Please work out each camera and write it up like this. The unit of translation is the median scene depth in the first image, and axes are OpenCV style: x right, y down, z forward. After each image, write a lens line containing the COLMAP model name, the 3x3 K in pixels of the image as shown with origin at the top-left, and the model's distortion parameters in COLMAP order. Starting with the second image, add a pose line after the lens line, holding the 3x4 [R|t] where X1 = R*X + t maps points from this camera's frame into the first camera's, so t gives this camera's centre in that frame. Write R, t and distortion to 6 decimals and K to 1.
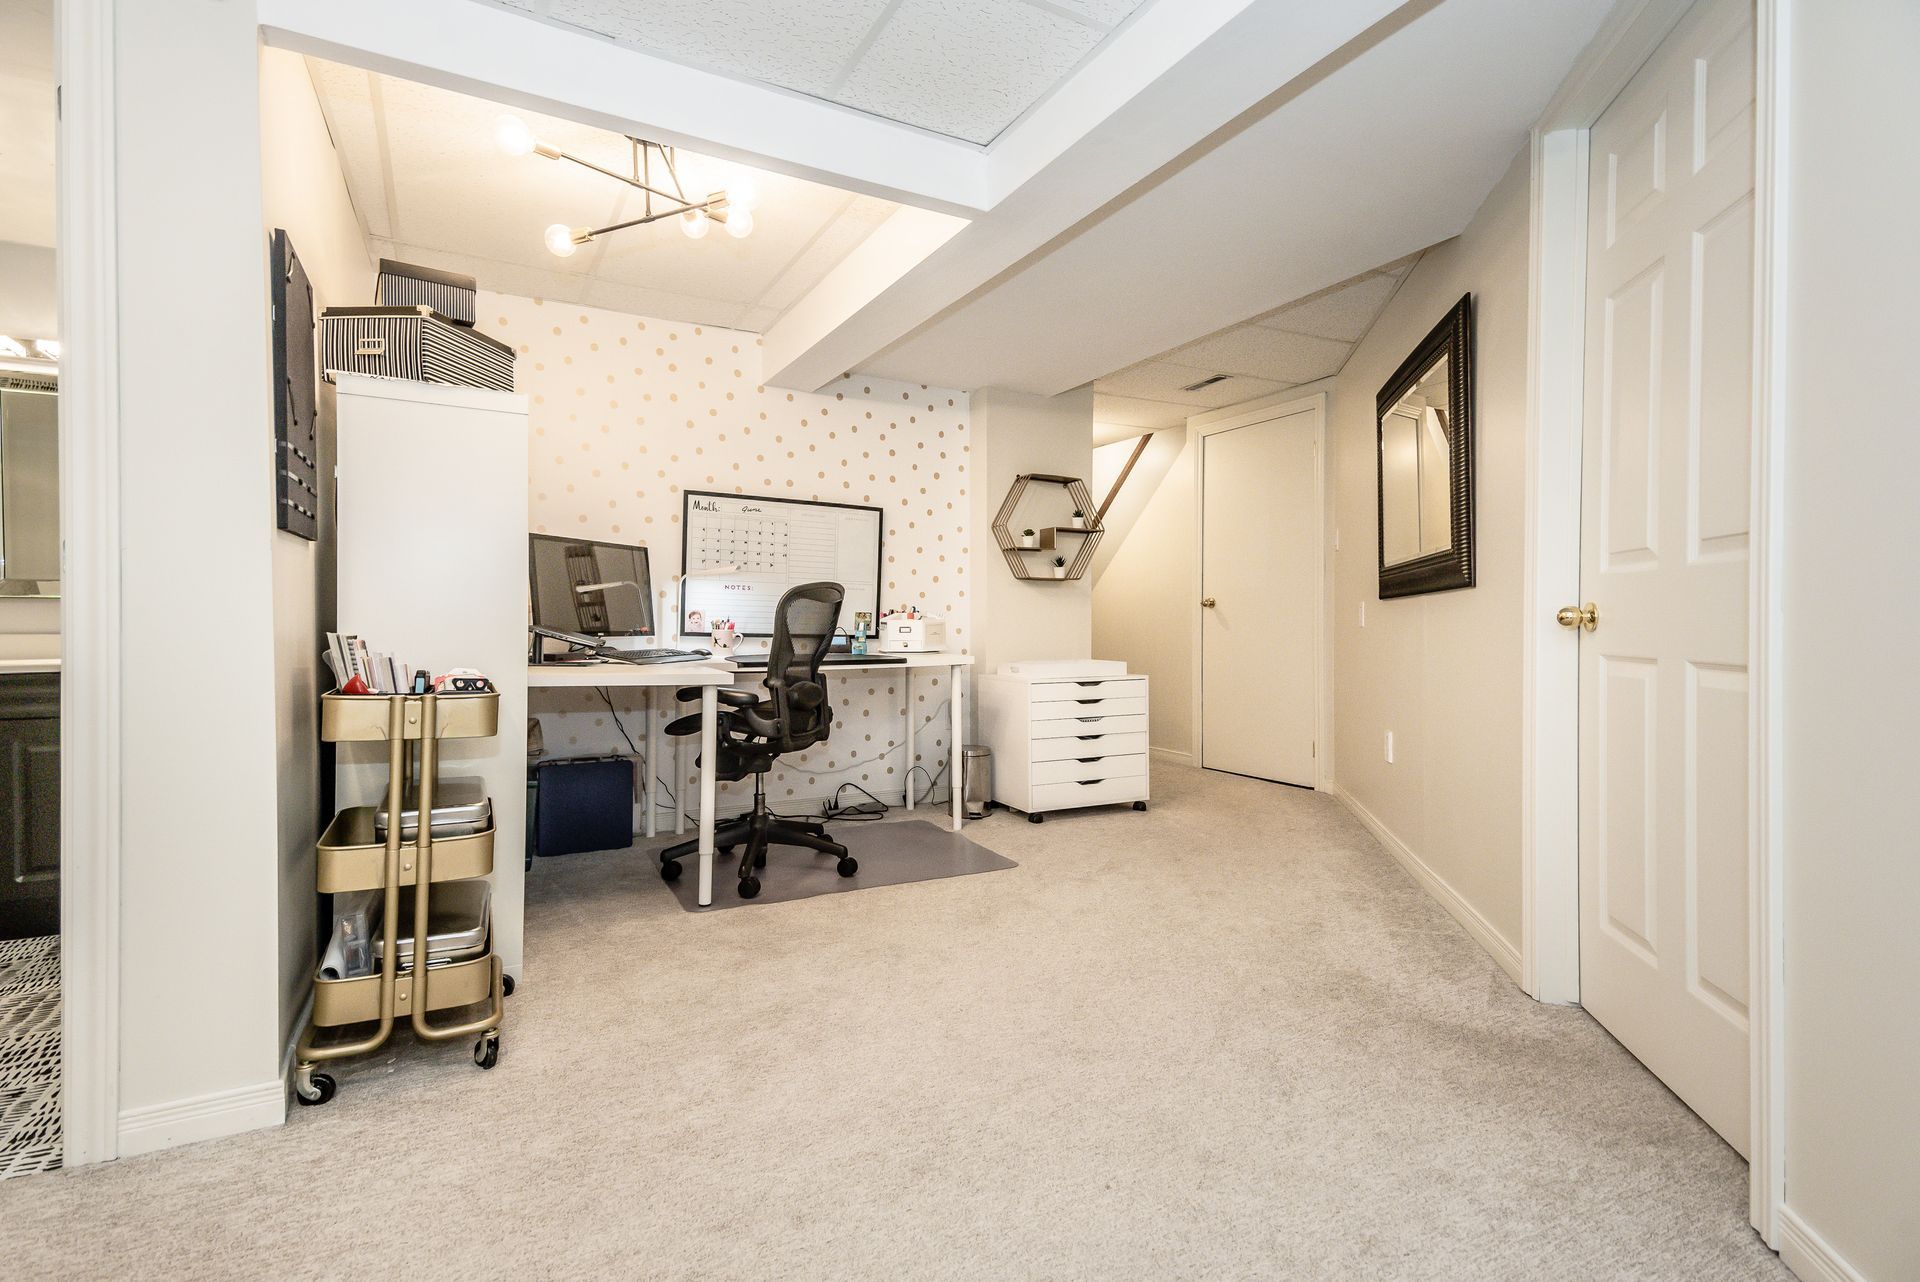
lens RADIAL K [[911.8, 0, 960.0], [0, 911.8, 641.0], [0, 0, 1]] dist [0.051370, -0.000296]
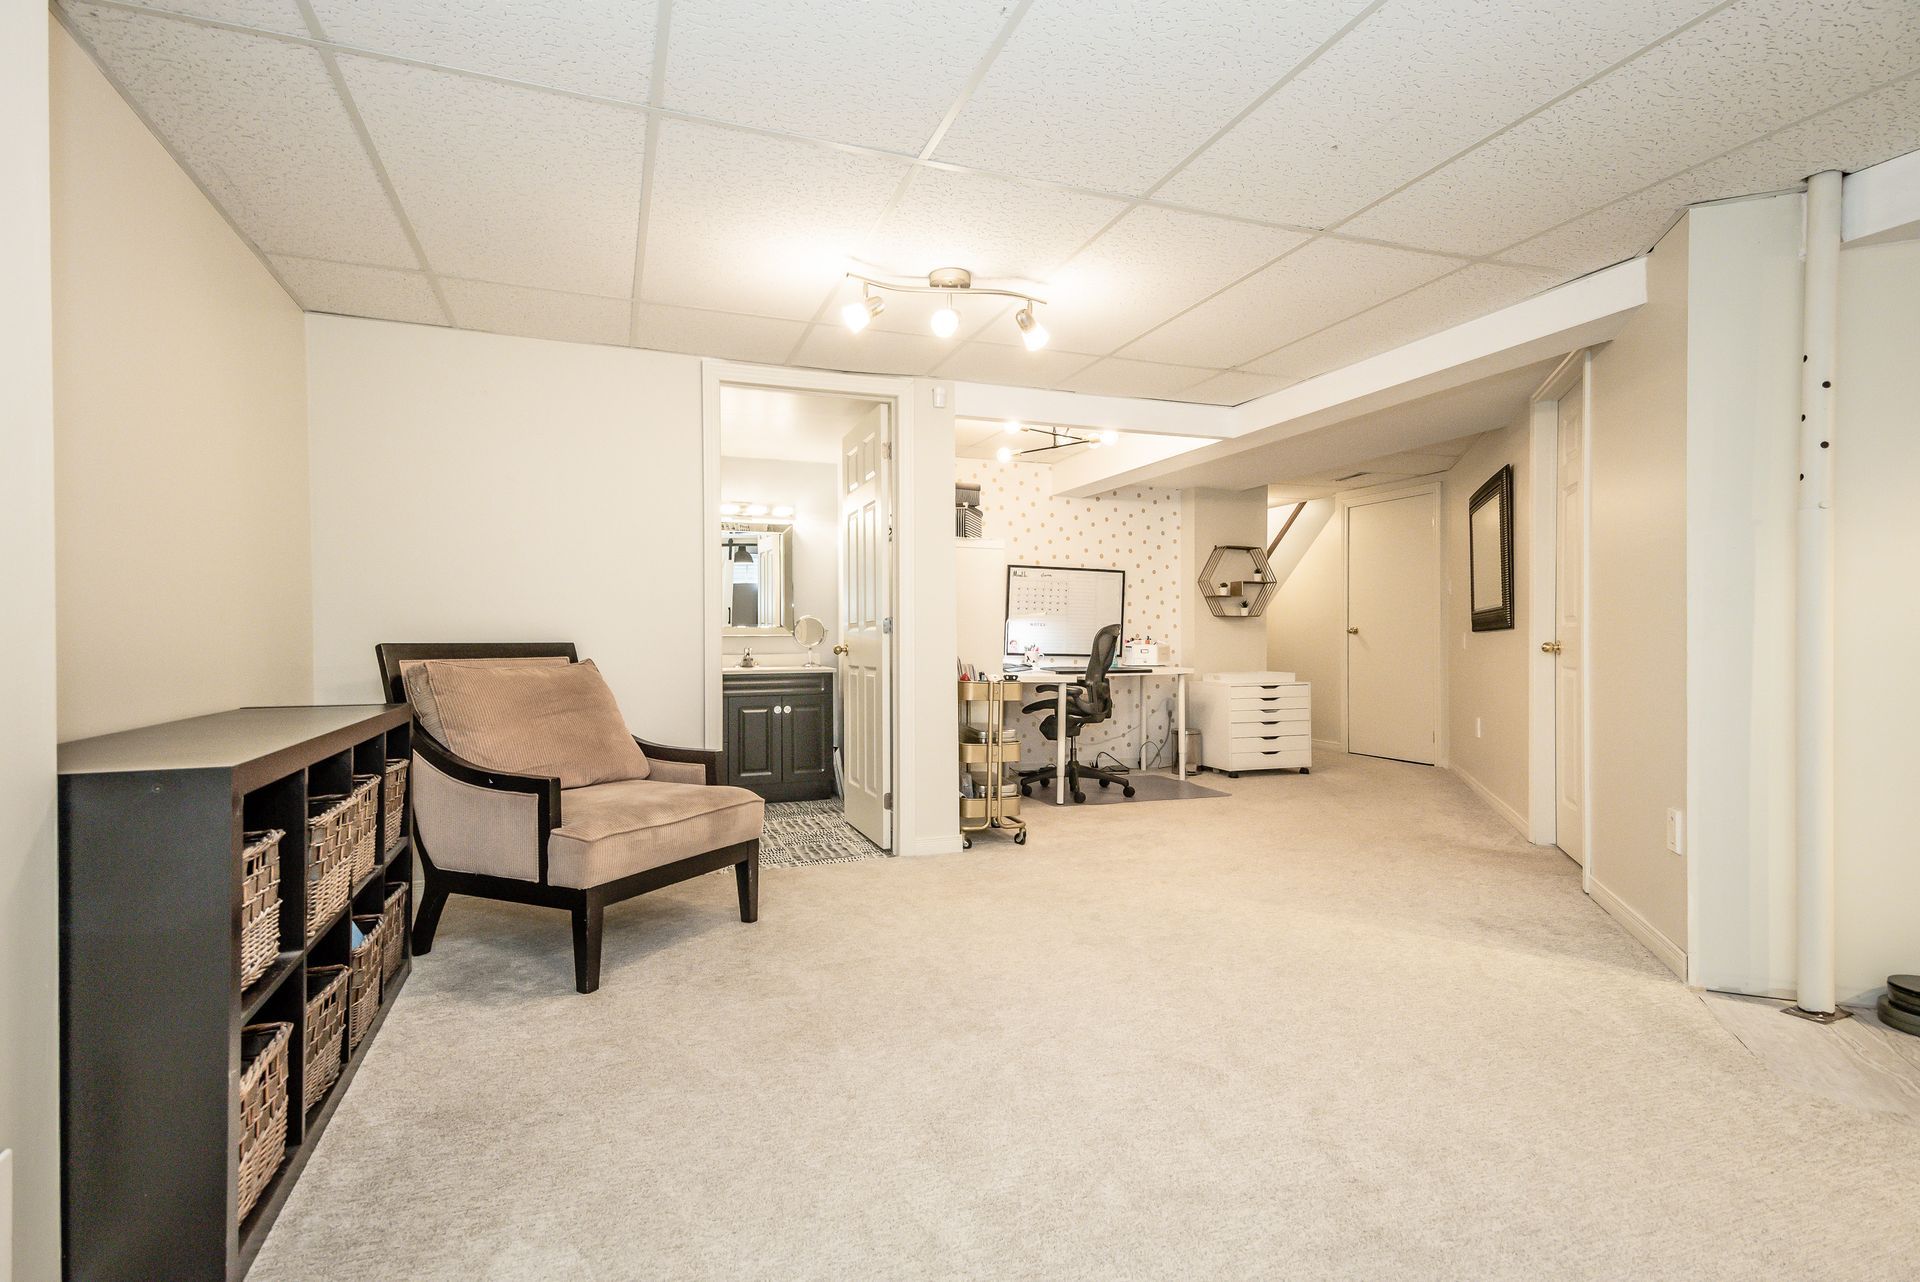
lens RADIAL K [[916.1, 0, 948.1], [0, 916.1, 646.8], [0, 0, 1]] dist [0.036046, 0.000071]
pose [[0.989503, -0.000301, -0.144515, -0.158600], [-0.001421, 0.999929, -0.011811, -0.001032], [0.144509, 0.011892, 0.989432, -0.559272]]
